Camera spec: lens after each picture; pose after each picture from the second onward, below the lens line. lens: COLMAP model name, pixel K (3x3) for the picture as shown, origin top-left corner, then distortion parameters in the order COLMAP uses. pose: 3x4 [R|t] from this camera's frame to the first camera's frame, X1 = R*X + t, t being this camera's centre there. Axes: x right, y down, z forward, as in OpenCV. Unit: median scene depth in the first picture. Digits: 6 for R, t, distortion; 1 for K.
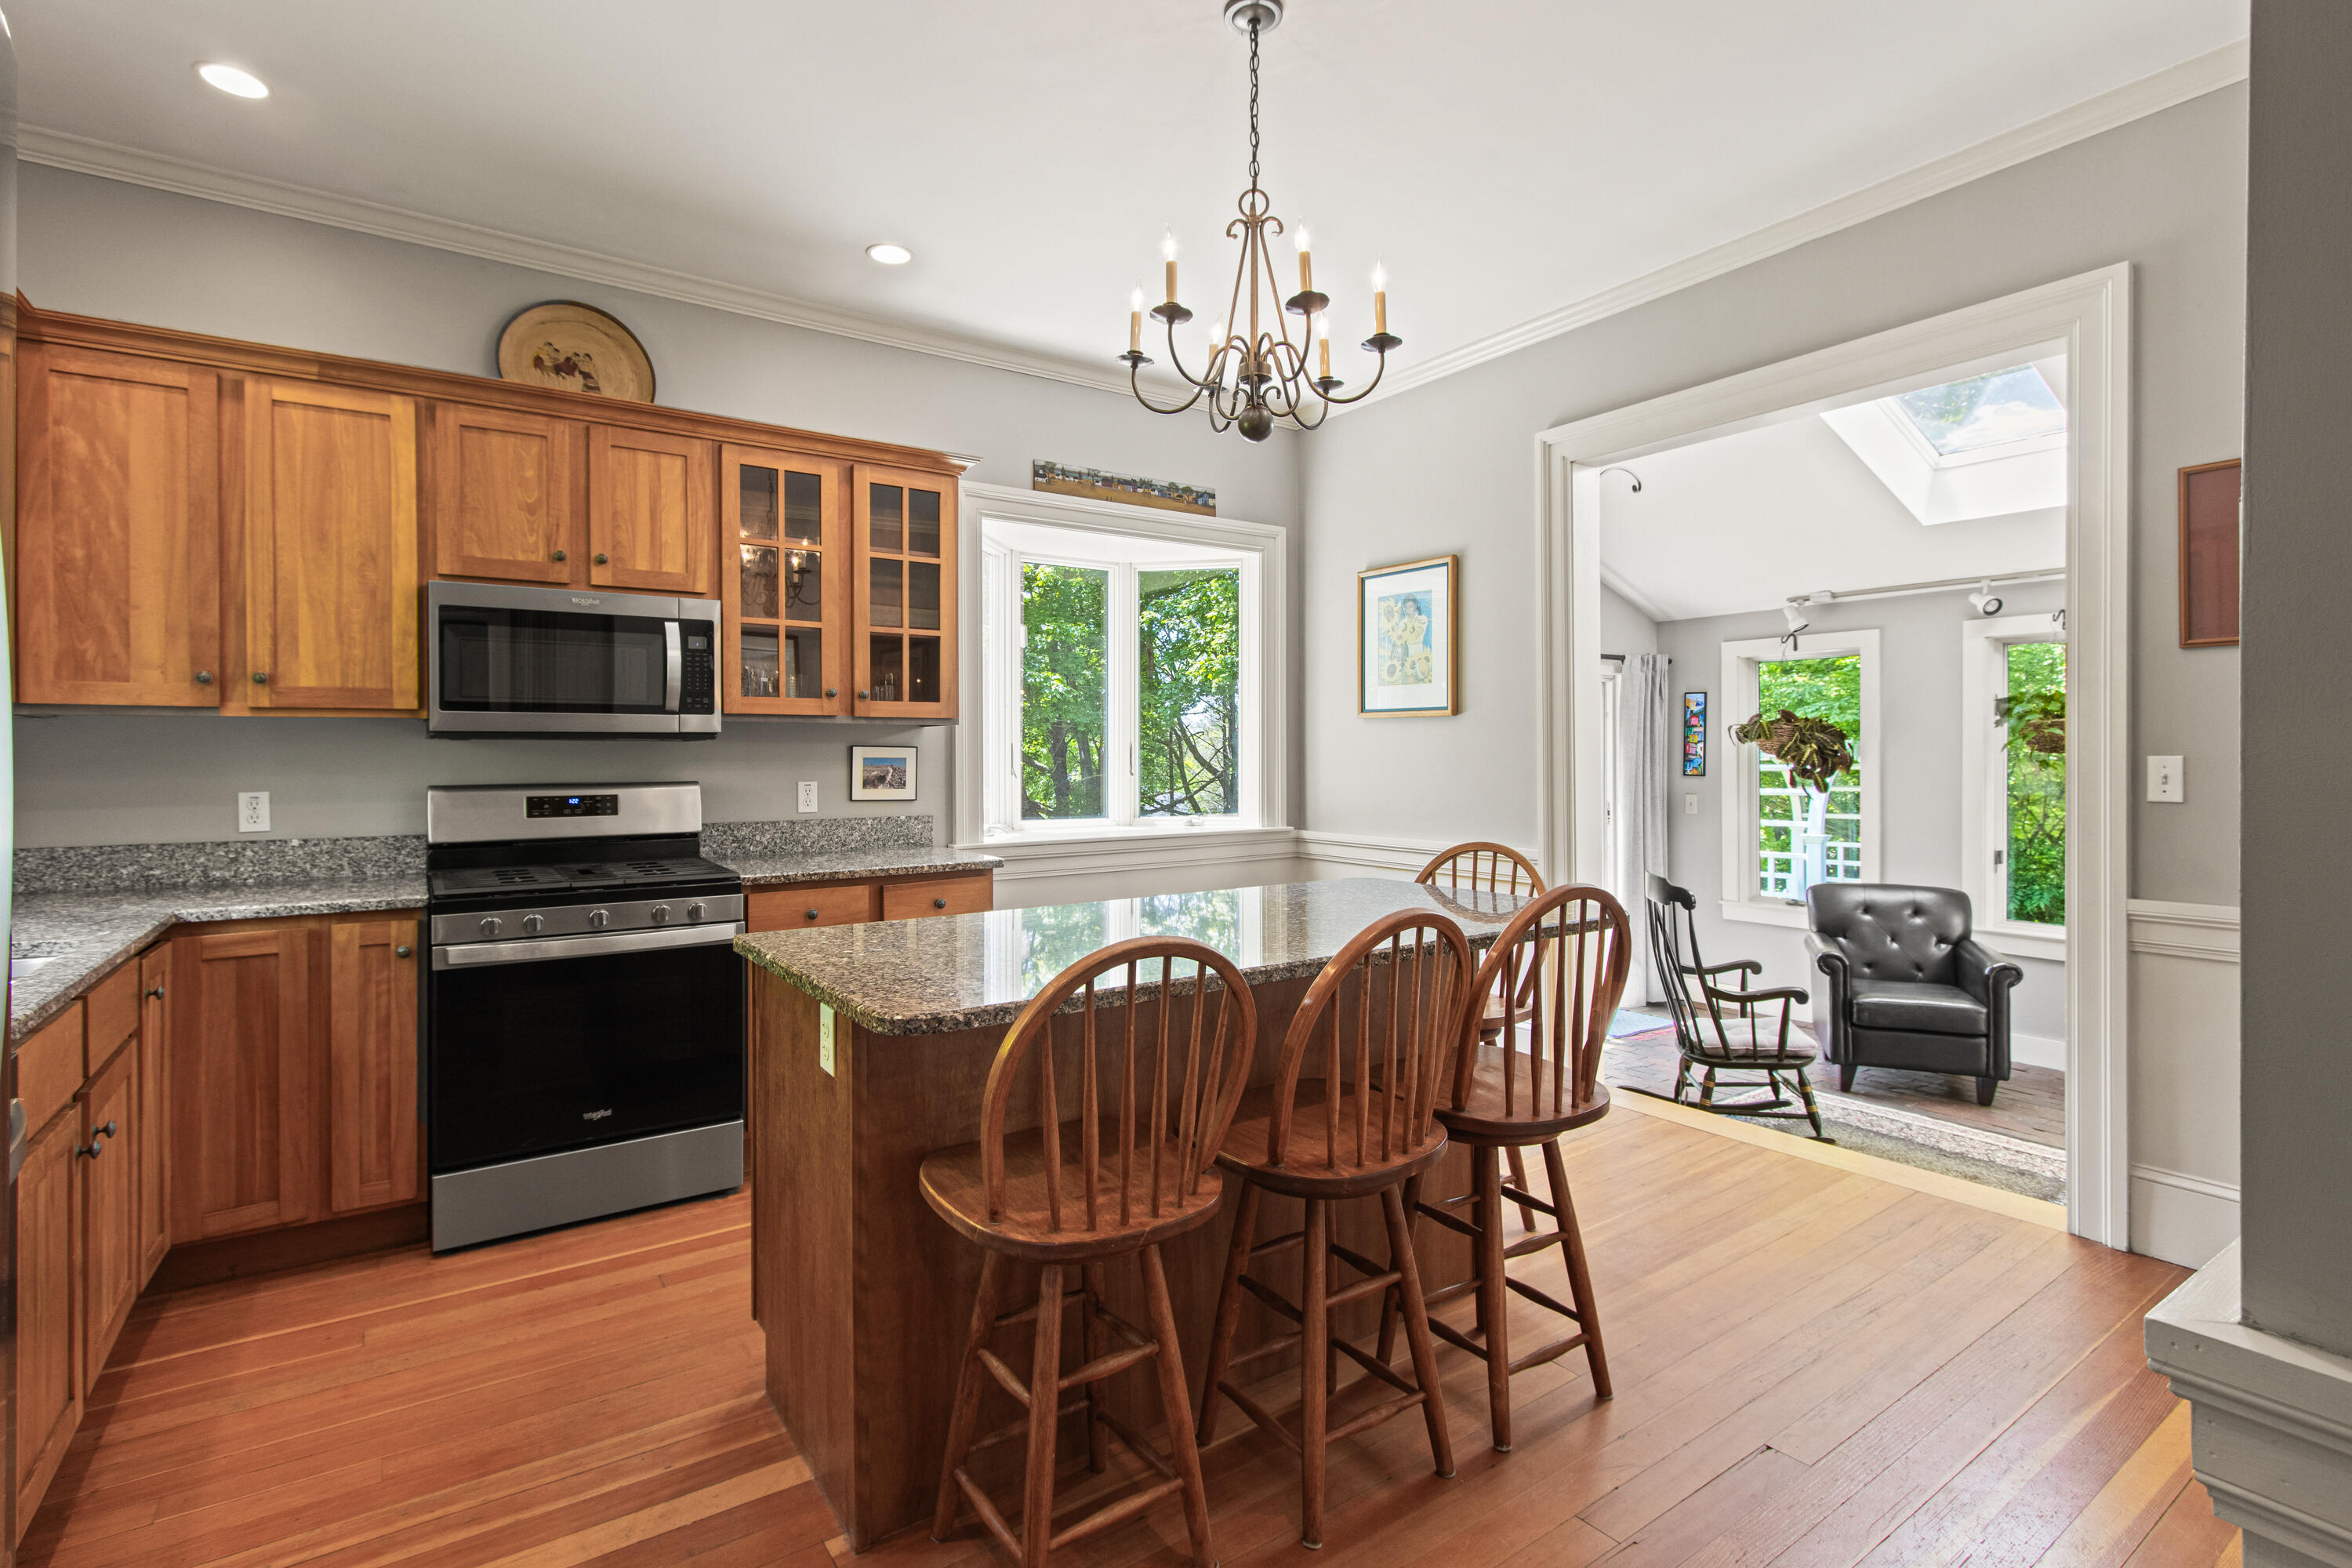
lens RADIAL K [[1123.4, 0, 1167.5], [0, 1123.4, 757.2], [0, 0, 1]] dist [0.005295, -0.000187]
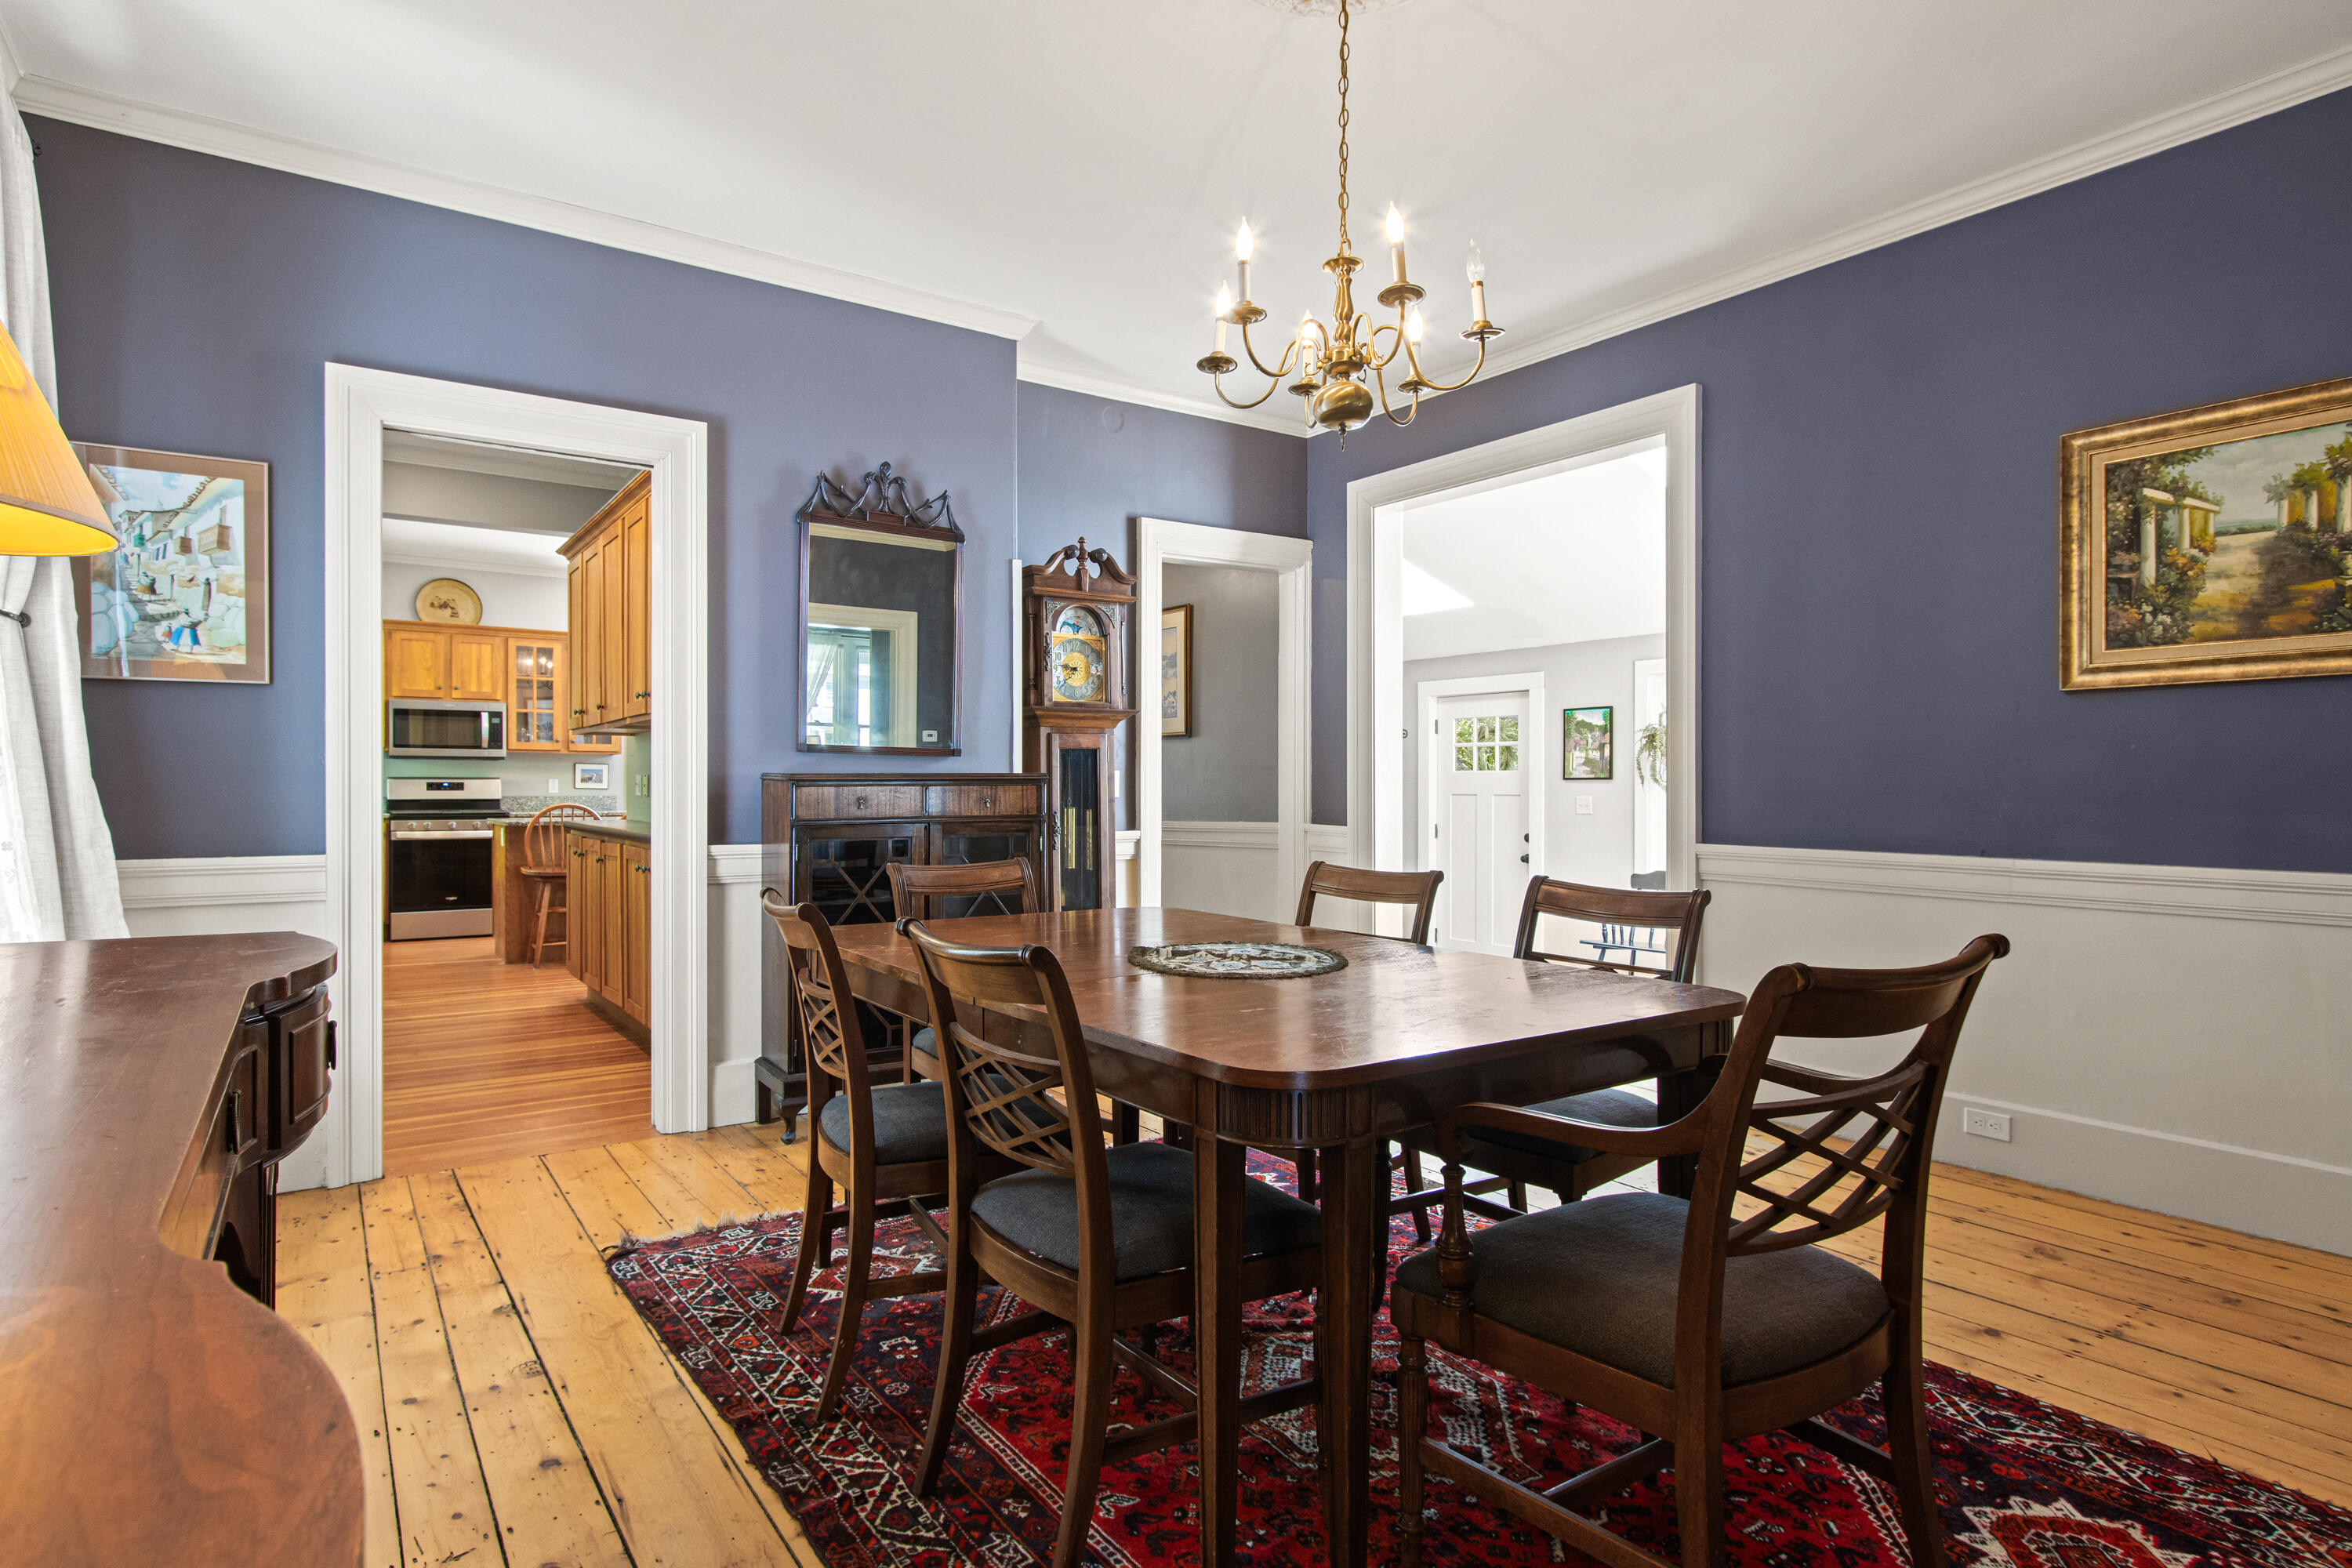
lens RADIAL K [[1253.6, 0, 1158.3], [0, 1253.6, 793.6], [0, 0, 1]] dist [0.027737, -0.025798]
pose [[0.999969, 0.004499, -0.006464, 1.117654], [-0.004488, 0.999989, 0.001649, 0.050713], [0.006471, -0.001620, 0.999978, -1.864370]]
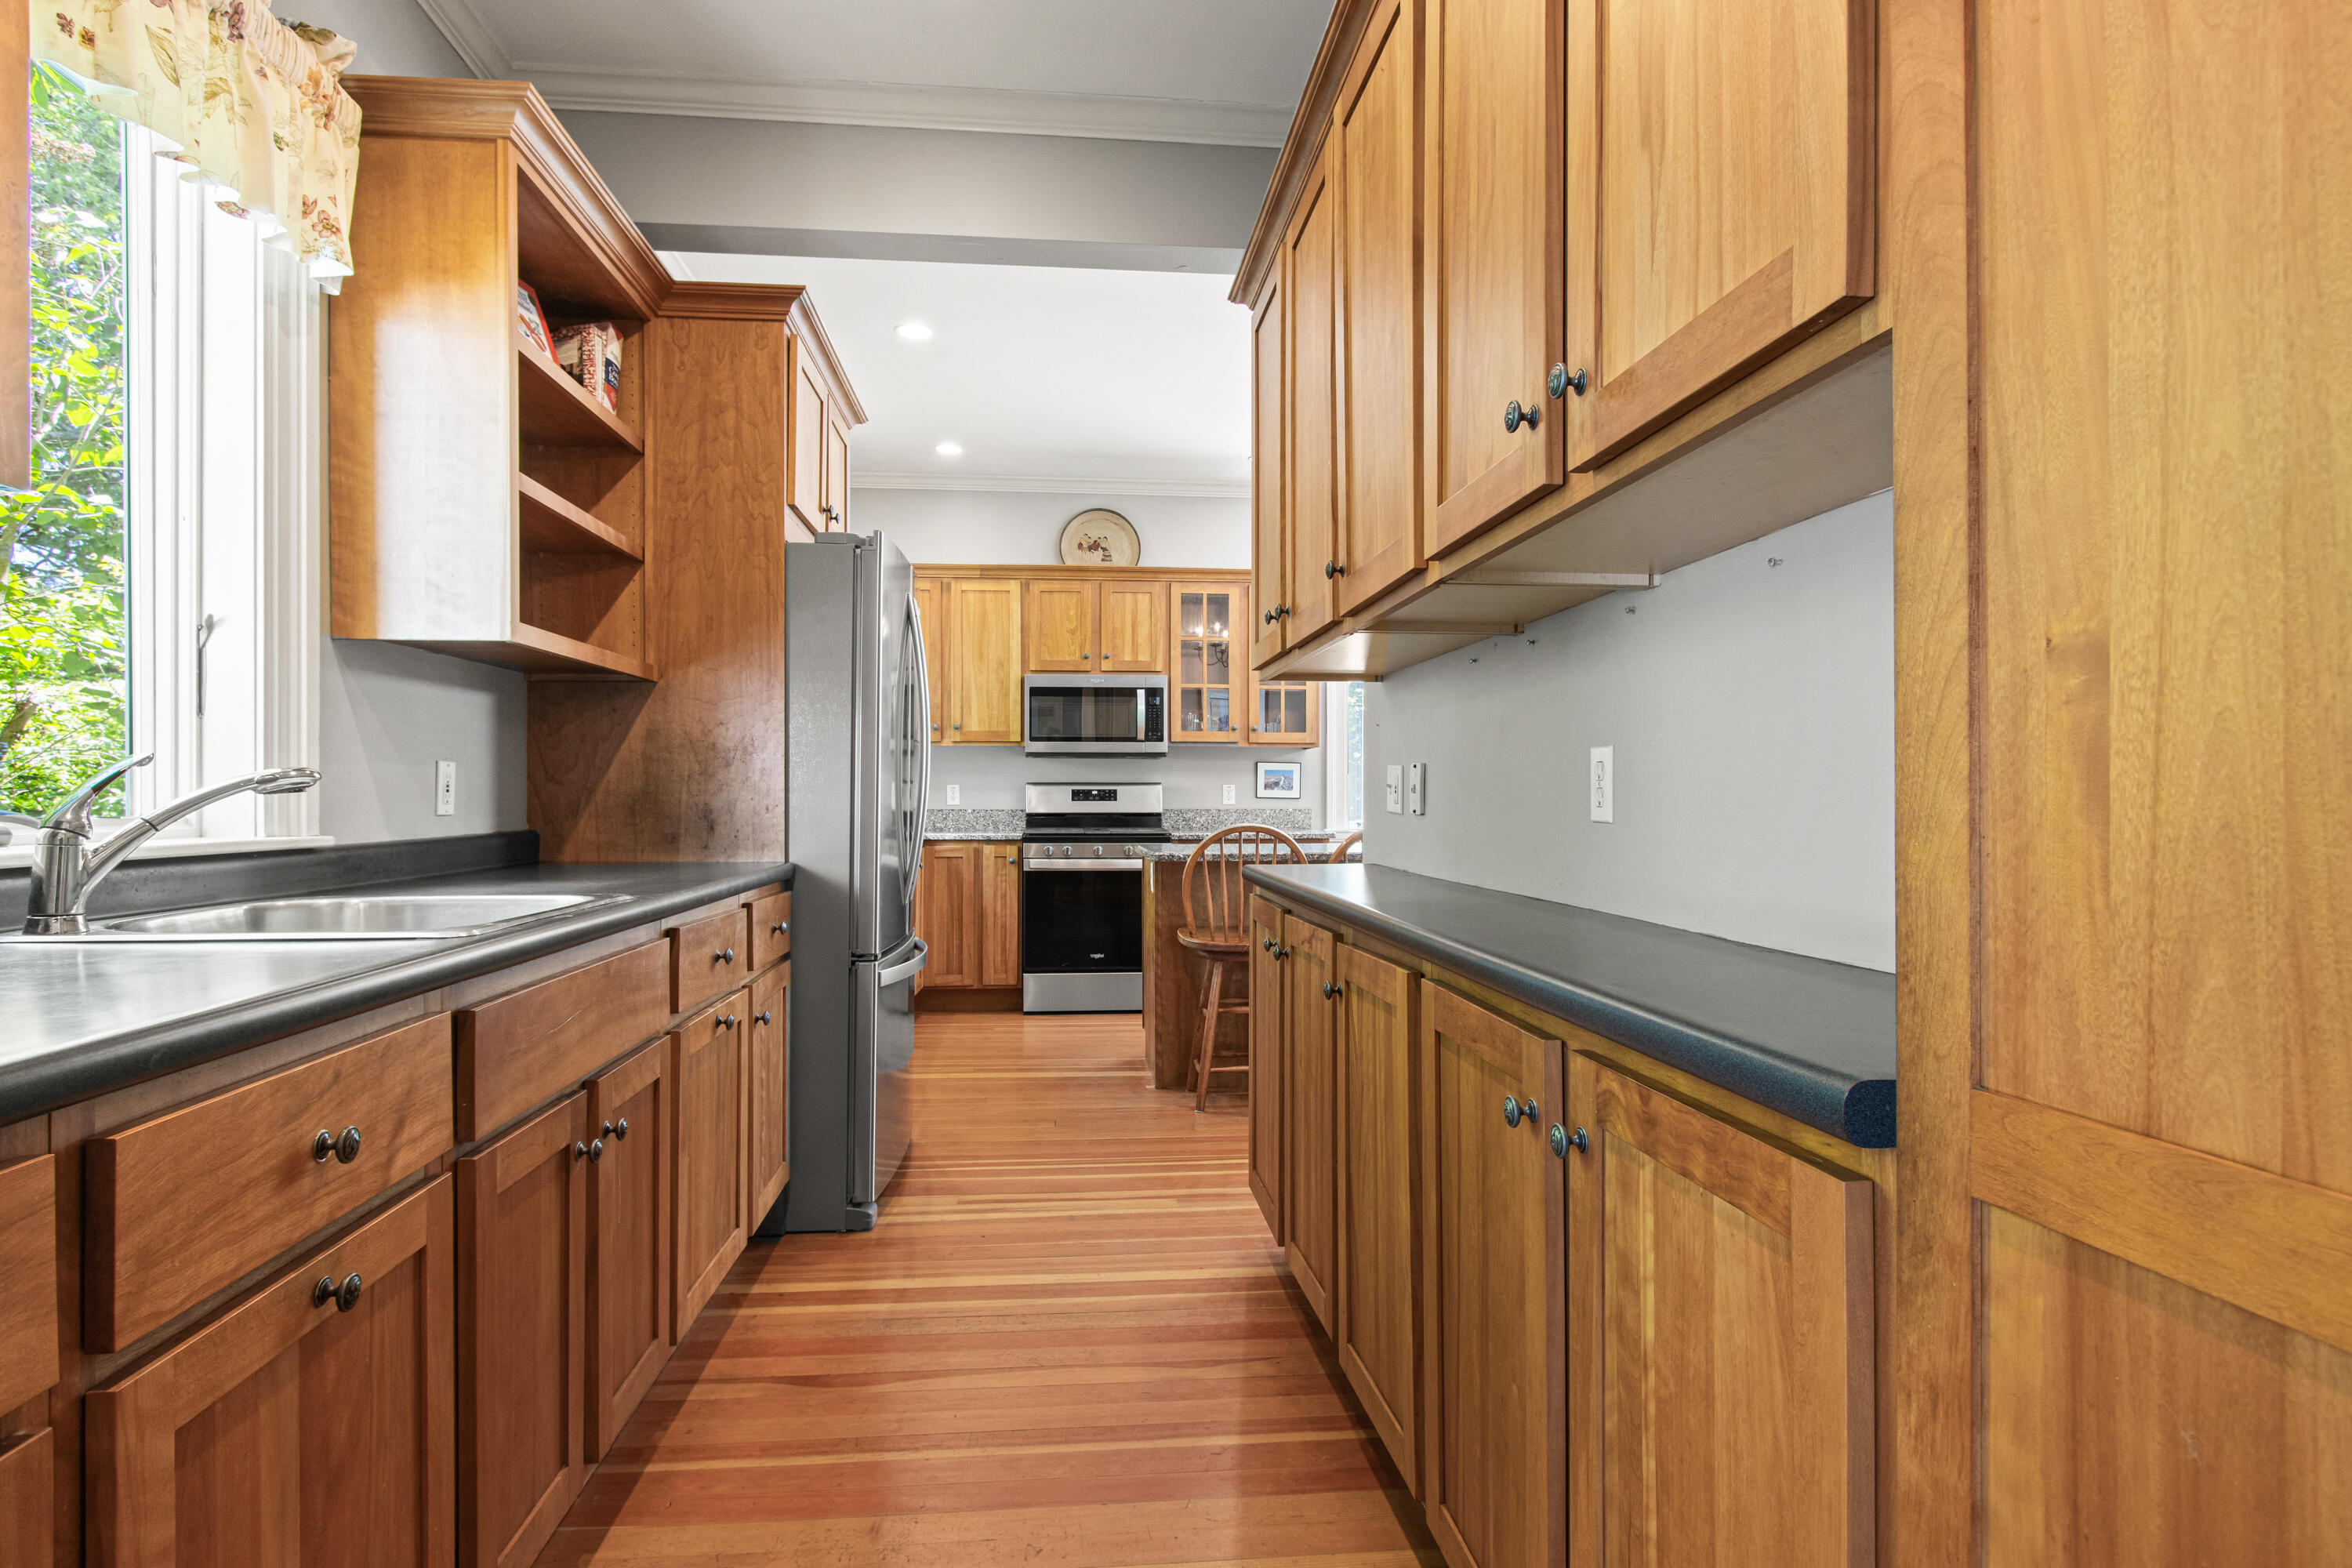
lens RADIAL K [[1253.6, 0, 1158.3], [0, 1253.6, 793.6], [0, 0, 1]] dist [0.027737, -0.025798]
pose [[0.871059, 0.001727, -0.491176, 0.564816], [-0.004879, 0.999975, -0.005136, 0.053930], [0.491155, 0.006870, 0.871045, -0.716434]]
